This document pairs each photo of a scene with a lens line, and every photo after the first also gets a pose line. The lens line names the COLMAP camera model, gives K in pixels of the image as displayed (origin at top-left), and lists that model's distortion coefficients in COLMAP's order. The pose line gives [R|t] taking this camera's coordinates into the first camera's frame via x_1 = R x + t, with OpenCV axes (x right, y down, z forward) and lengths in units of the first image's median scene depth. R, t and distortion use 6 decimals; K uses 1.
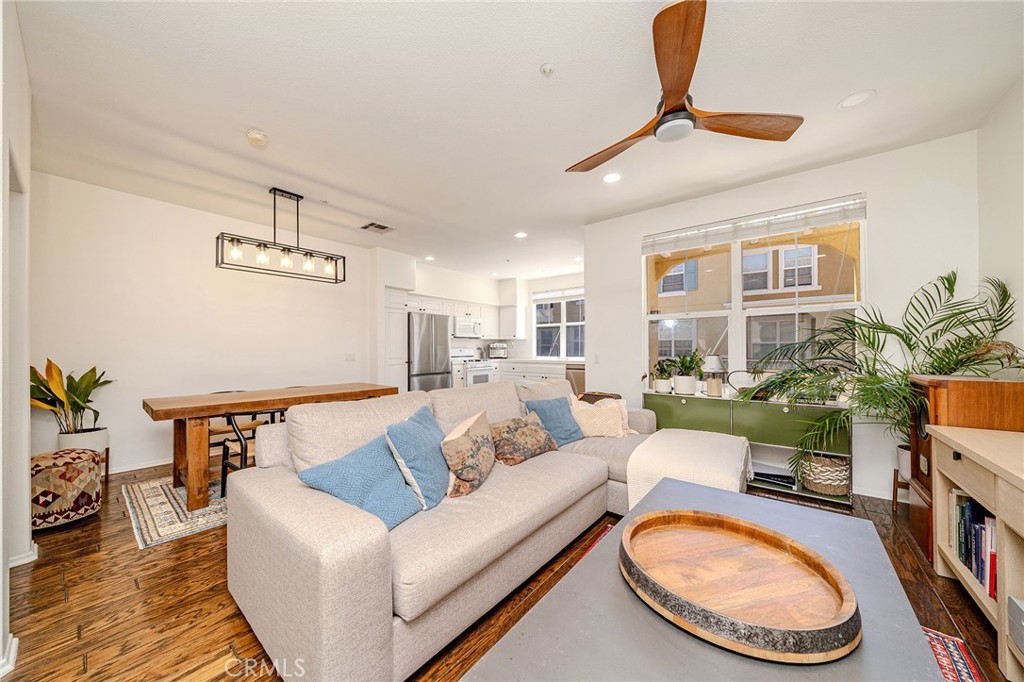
lens RADIAL K [[348.2, 0, 506.2], [0, 348.2, 349.5], [0, 0, 1]] dist [-0.006139, -0.000151]
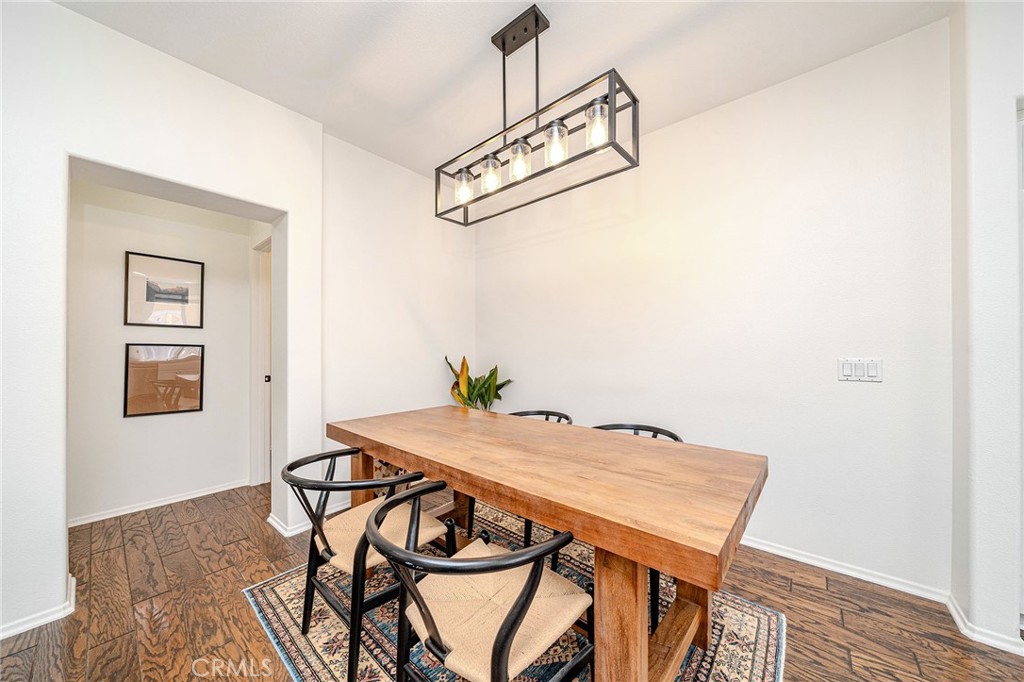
lens RADIAL K [[348.2, 0, 517.3], [0, 348.2, 347.7], [0, 0, 1]] dist [-0.006139, -0.000151]
pose [[-0.008263, -0.001597, -0.999965, -0.153327], [-0.001524, 0.999998, -0.001585, -0.000664], [0.999965, 0.001510, -0.008266, 1.032227]]
